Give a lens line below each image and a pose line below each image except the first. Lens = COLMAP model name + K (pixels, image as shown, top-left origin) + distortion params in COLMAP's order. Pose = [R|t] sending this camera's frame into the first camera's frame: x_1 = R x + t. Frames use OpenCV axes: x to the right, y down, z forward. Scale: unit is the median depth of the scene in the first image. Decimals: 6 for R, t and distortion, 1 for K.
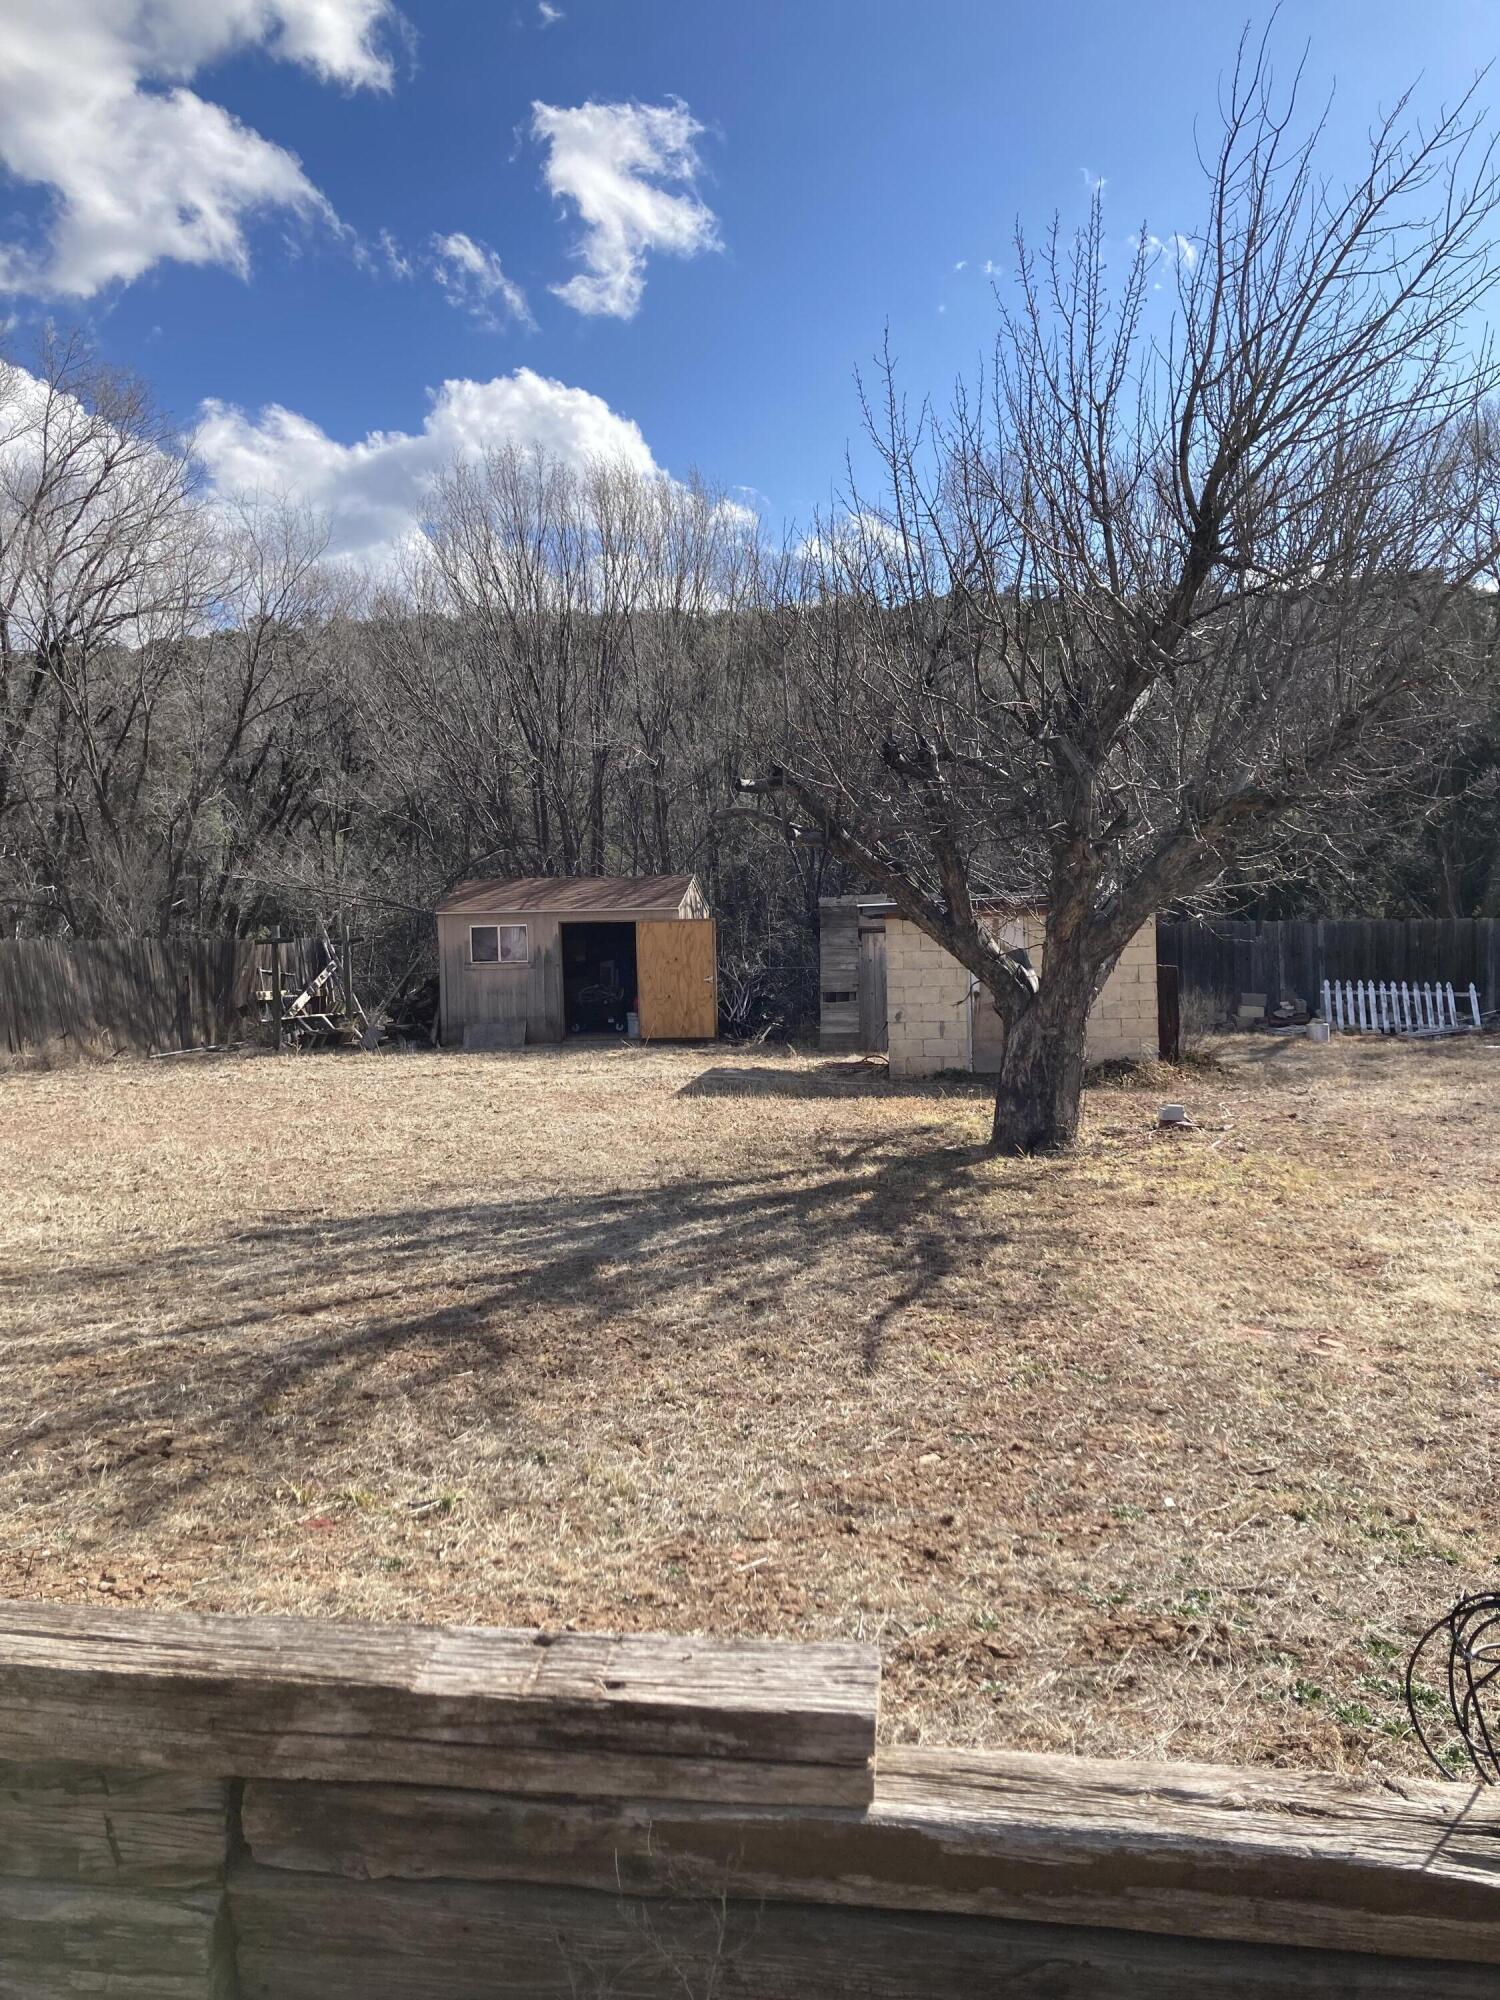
lens RADIAL K [[1642.8, 0, 764.0], [0, 1642.8, 990.2], [0, 0, 1]] dist [0.022534, -0.028991]
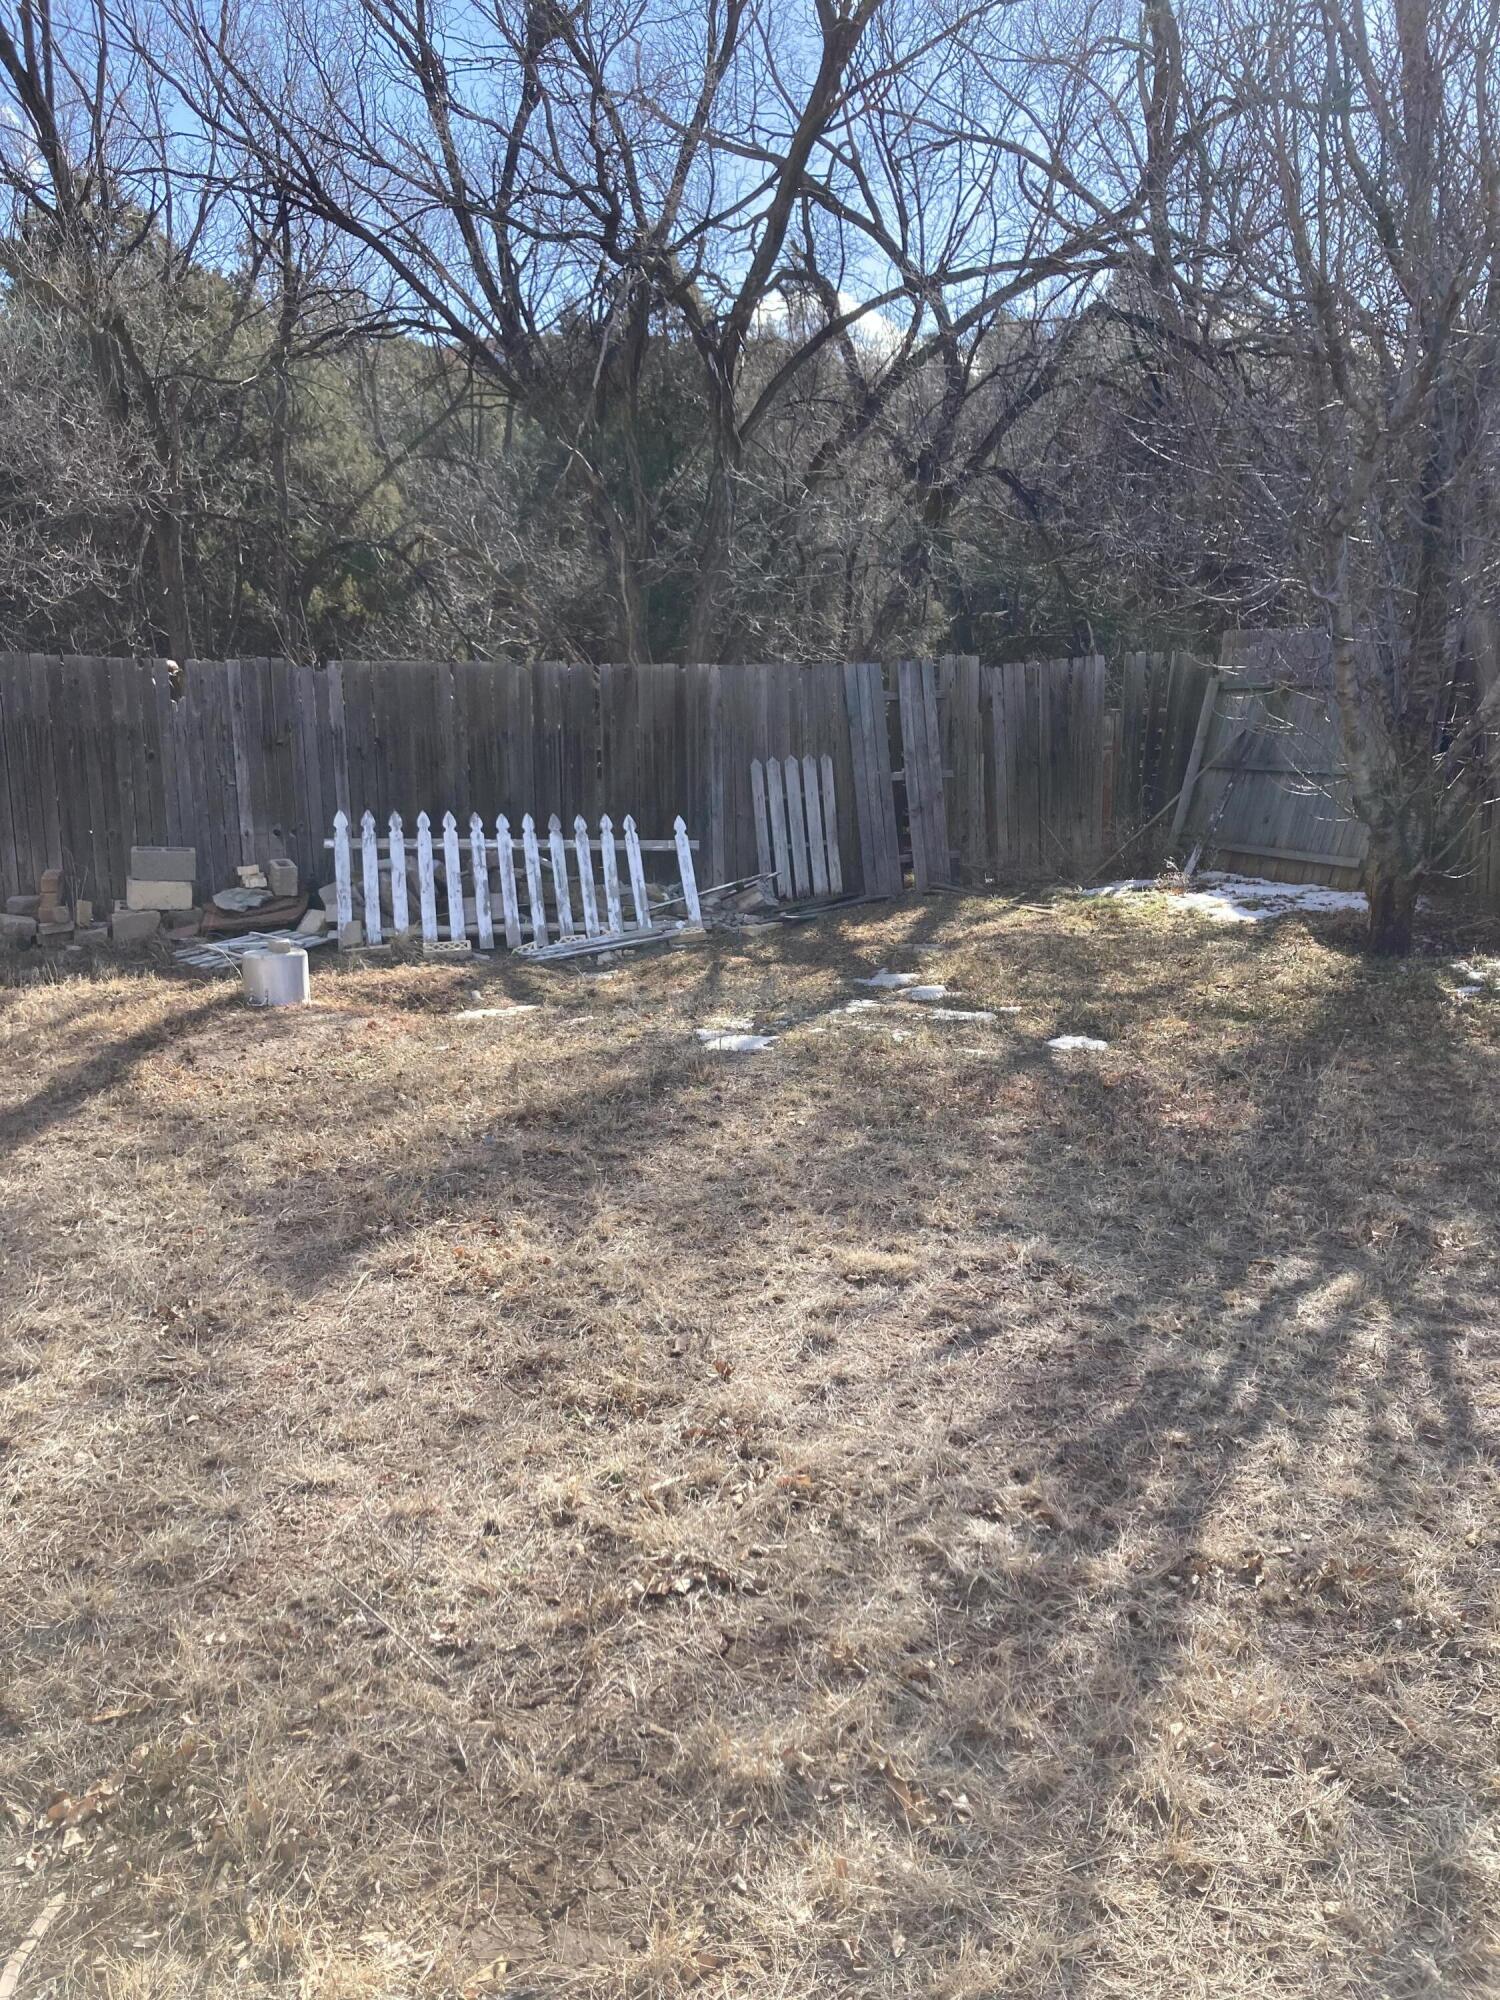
lens RADIAL K [[1634.8, 0, 755.8], [0, 1634.8, 993.7], [0, 0, 1]] dist [0.015924, -0.016703]
pose [[0.893612, -0.063970, 0.444258, 0.284817], [0.004444, 0.991004, 0.133757, -0.016721], [-0.448818, -0.117553, 0.885858, 0.678967]]
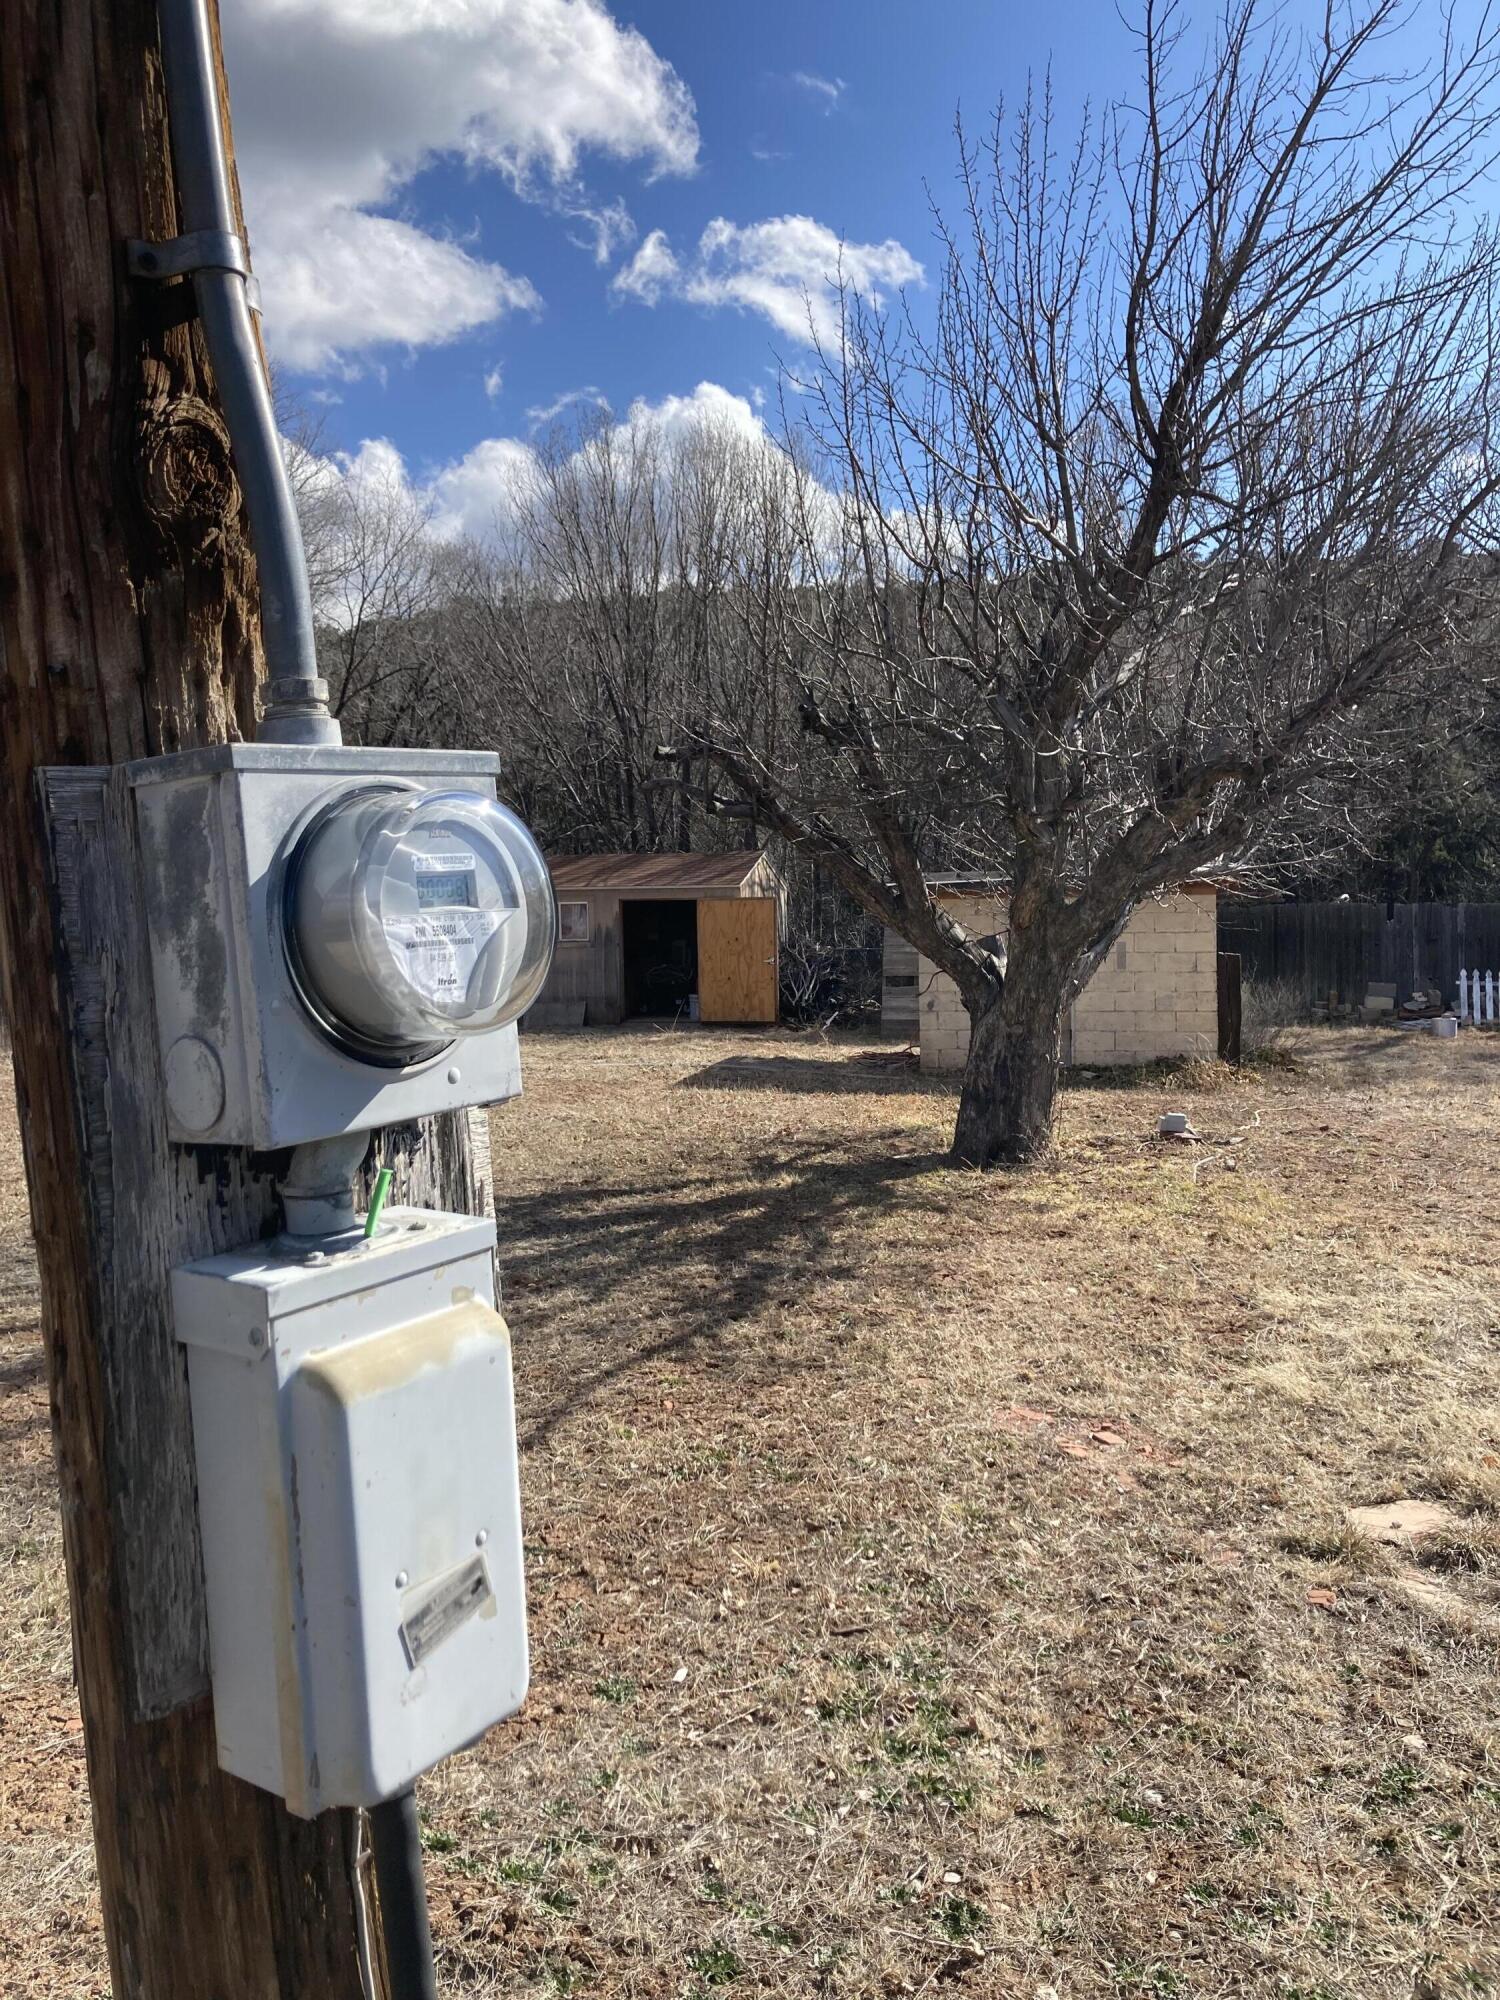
lens RADIAL K [[1634.8, 0, 745.1], [0, 1634.8, 983.0], [0, 0, 1]] dist [0.015924, -0.016703]
pose [[0.990105, 0.014198, -0.139606, 0.085025], [-0.012678, 0.999850, 0.011770, -0.004737], [0.139753, -0.009884, 0.990137, 0.056677]]
